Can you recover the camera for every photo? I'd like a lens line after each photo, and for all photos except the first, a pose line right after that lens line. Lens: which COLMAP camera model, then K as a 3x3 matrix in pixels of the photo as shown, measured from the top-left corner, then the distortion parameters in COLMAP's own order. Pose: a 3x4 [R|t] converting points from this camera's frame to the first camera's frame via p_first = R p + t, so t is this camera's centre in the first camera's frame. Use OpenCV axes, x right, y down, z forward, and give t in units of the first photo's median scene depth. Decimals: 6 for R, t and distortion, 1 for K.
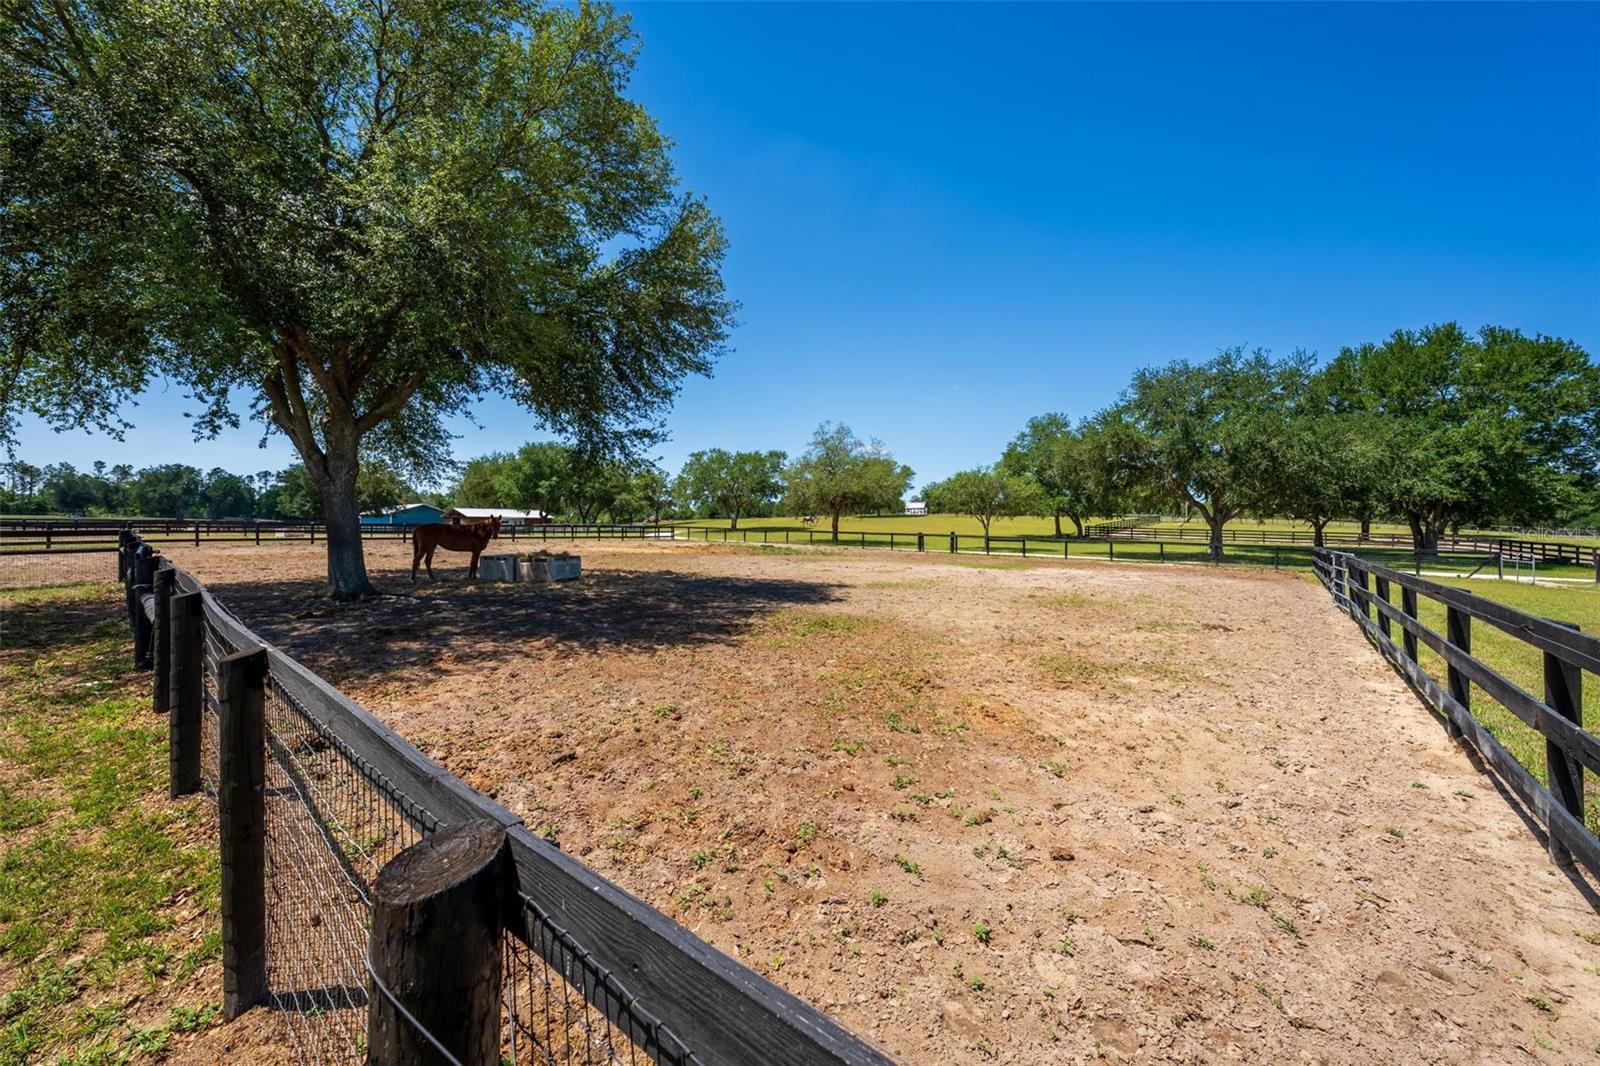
lens RADIAL K [[586.3, 0, 810.3], [0, 586.3, 531.9], [0, 0, 1]] dist [0.001038, 0.000514]
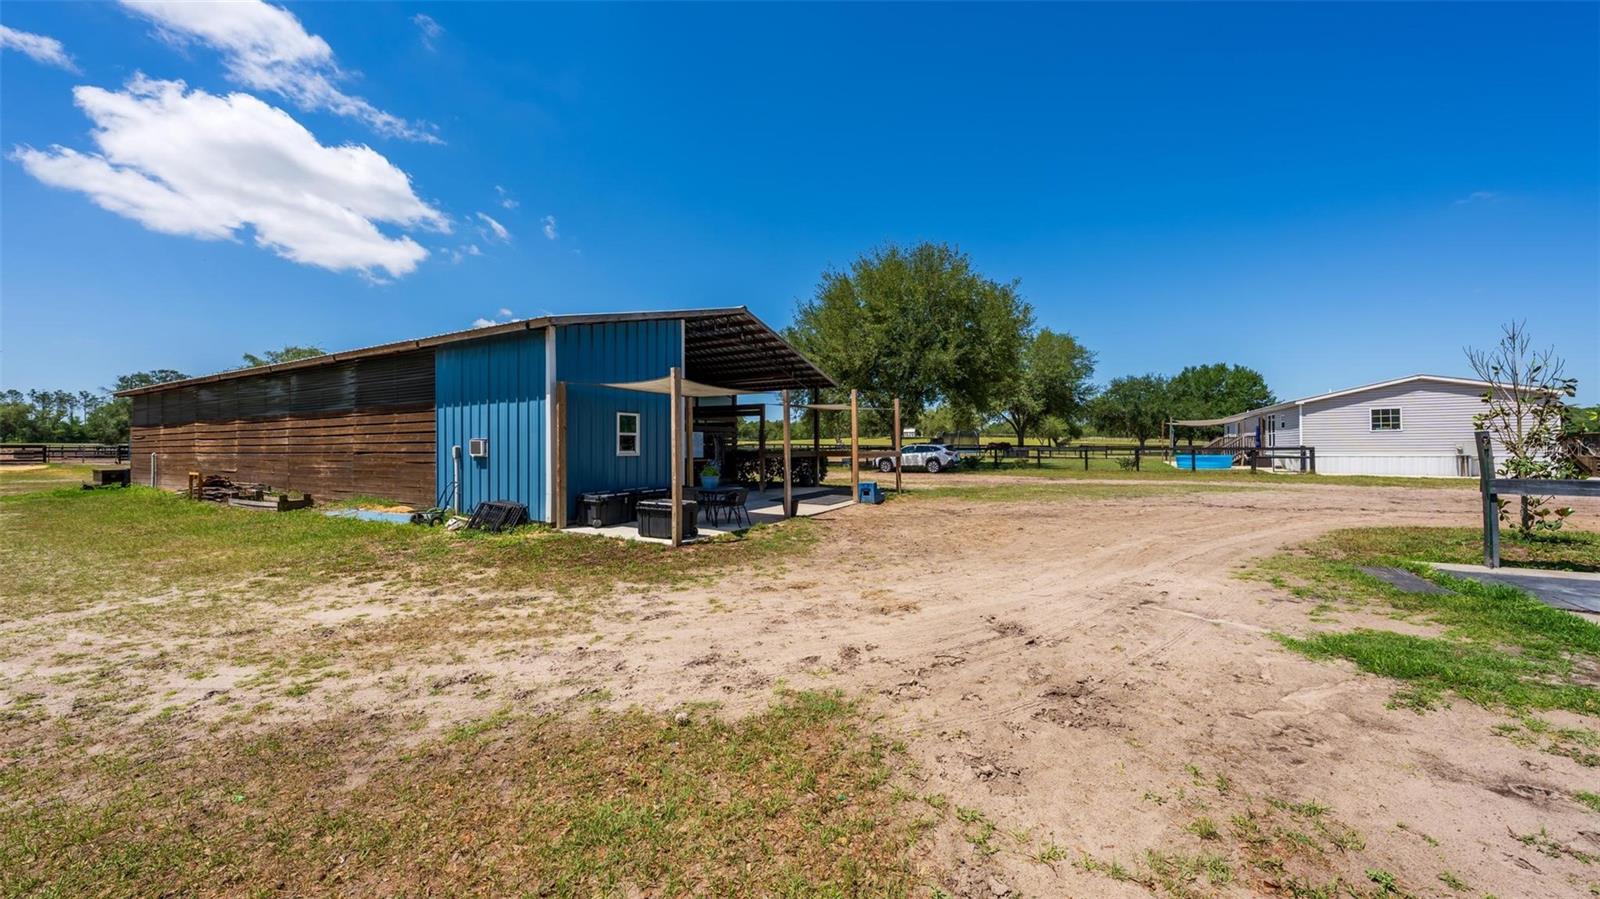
lens RADIAL K [[581.6, 0, 813.2], [0, 581.6, 448.9], [0, 0, 1]] dist [-0.002268, -0.000537]
pose [[0.980748, -0.007214, 0.195146, -1.063934], [0.008166, 0.999958, -0.004075, 0.013794], [-0.195109, 0.005590, 0.980766, -1.042718]]
